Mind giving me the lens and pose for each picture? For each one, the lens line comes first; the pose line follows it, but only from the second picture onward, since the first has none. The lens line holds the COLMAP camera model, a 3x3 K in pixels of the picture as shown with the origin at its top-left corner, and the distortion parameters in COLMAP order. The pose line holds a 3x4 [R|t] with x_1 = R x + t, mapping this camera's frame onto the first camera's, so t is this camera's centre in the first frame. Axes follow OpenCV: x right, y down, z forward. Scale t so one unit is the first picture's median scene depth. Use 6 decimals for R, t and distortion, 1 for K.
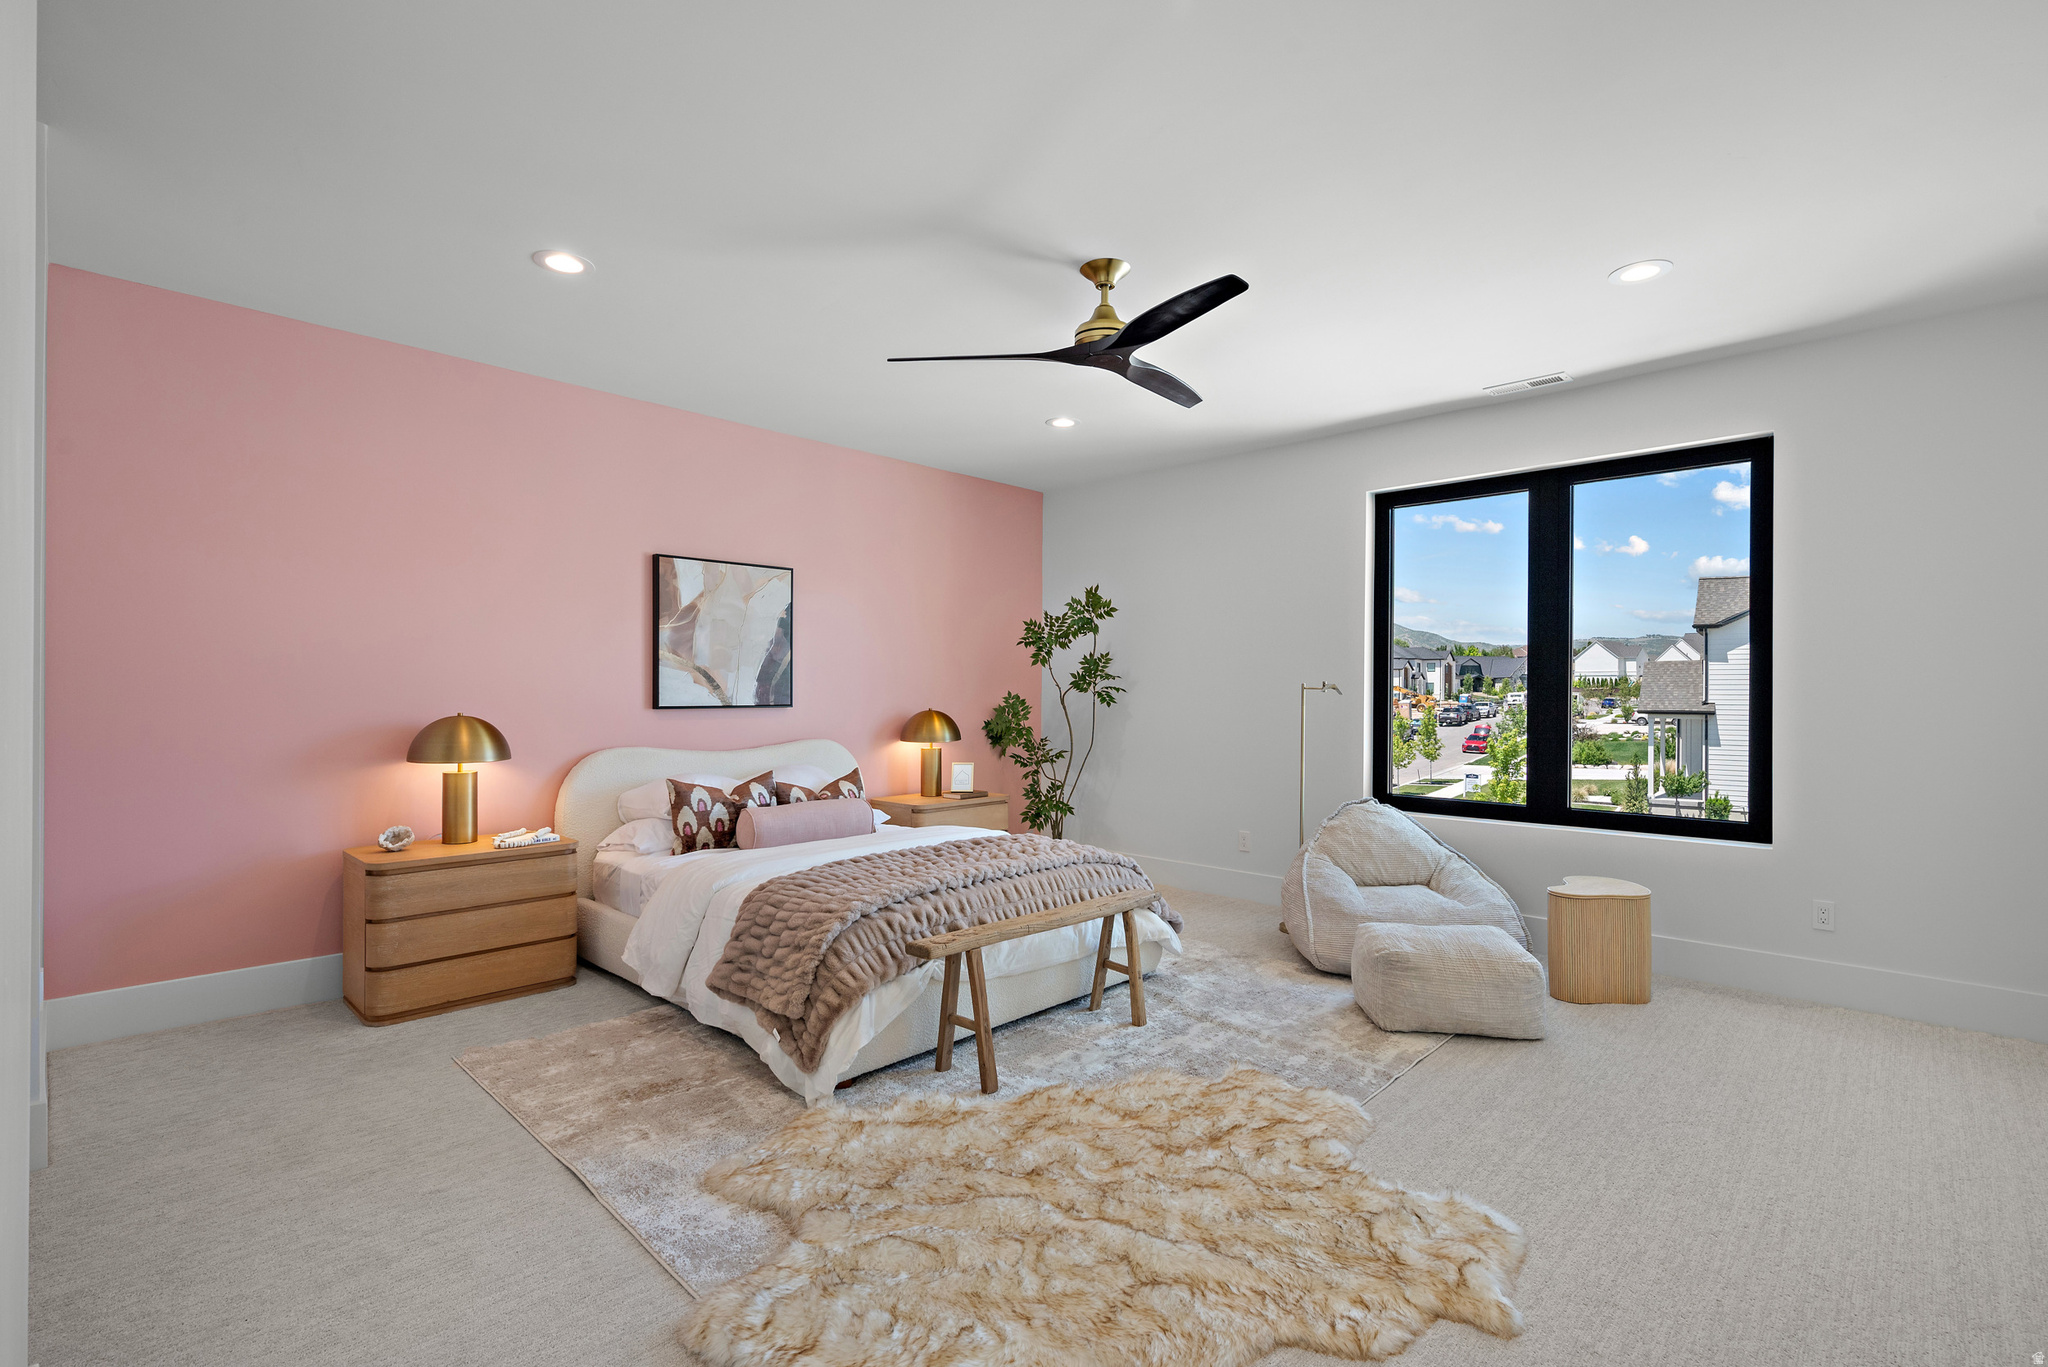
lens RADIAL K [[924.9, 0, 1029.6], [0, 924.9, 690.6], [0, 0, 1]] dist [-0.009745, 0.000602]
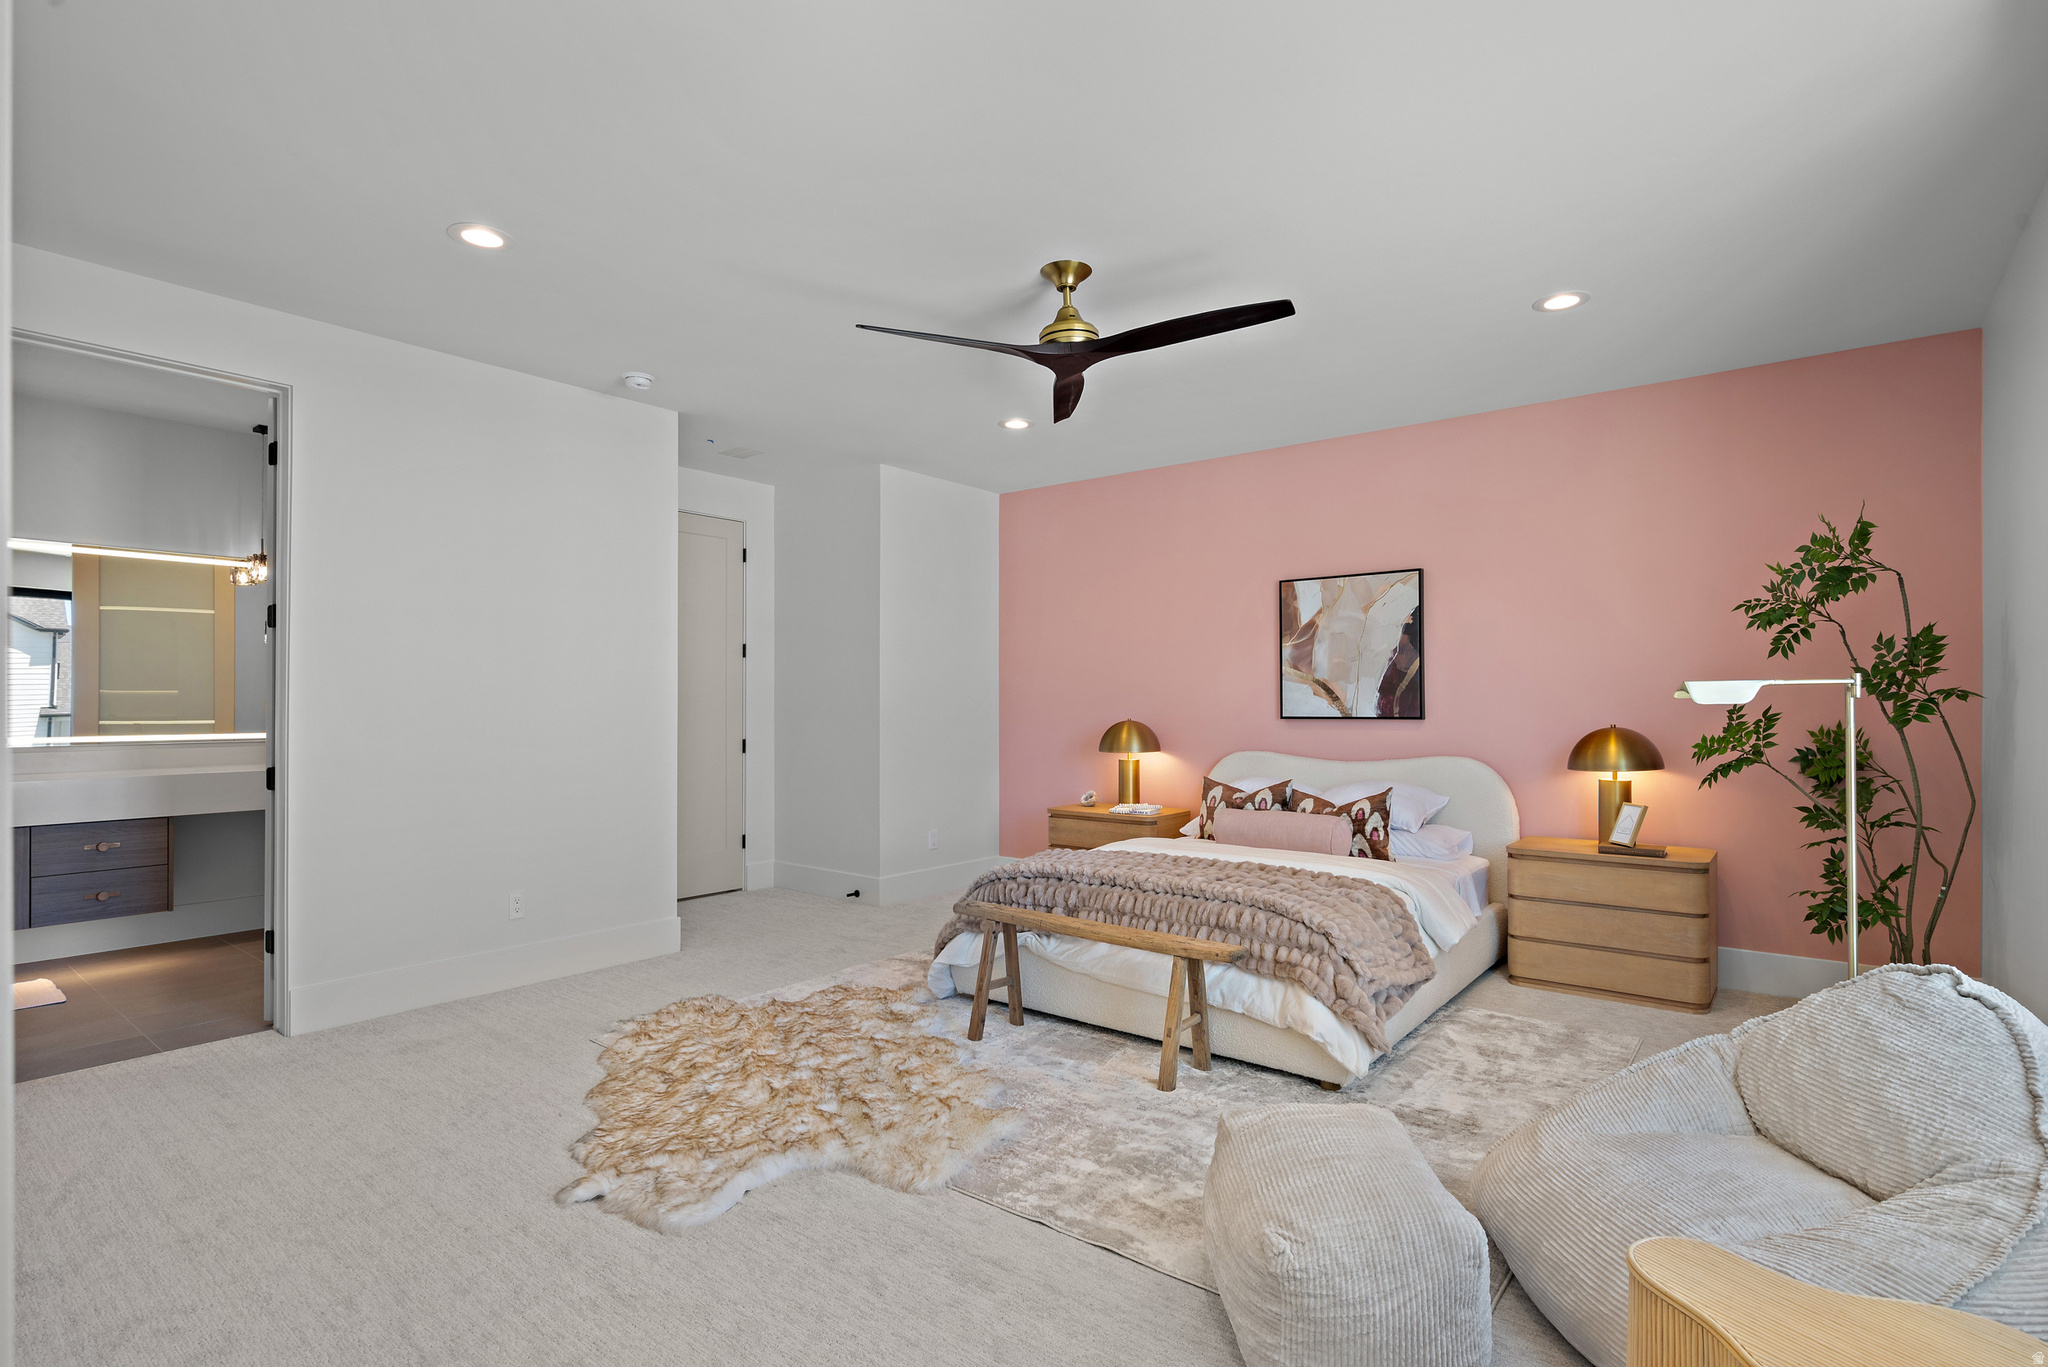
lens RADIAL K [[992.9, 0, 1029.5], [0, 992.9, 692.6], [0, 0, 1]] dist [-0.002376, -0.000128]
pose [[0.088716, -0.007533, -0.996028, 0.732860], [0.011385, 0.999914, -0.006548, -0.006926], [0.995992, -0.010759, 0.088794, 0.557835]]
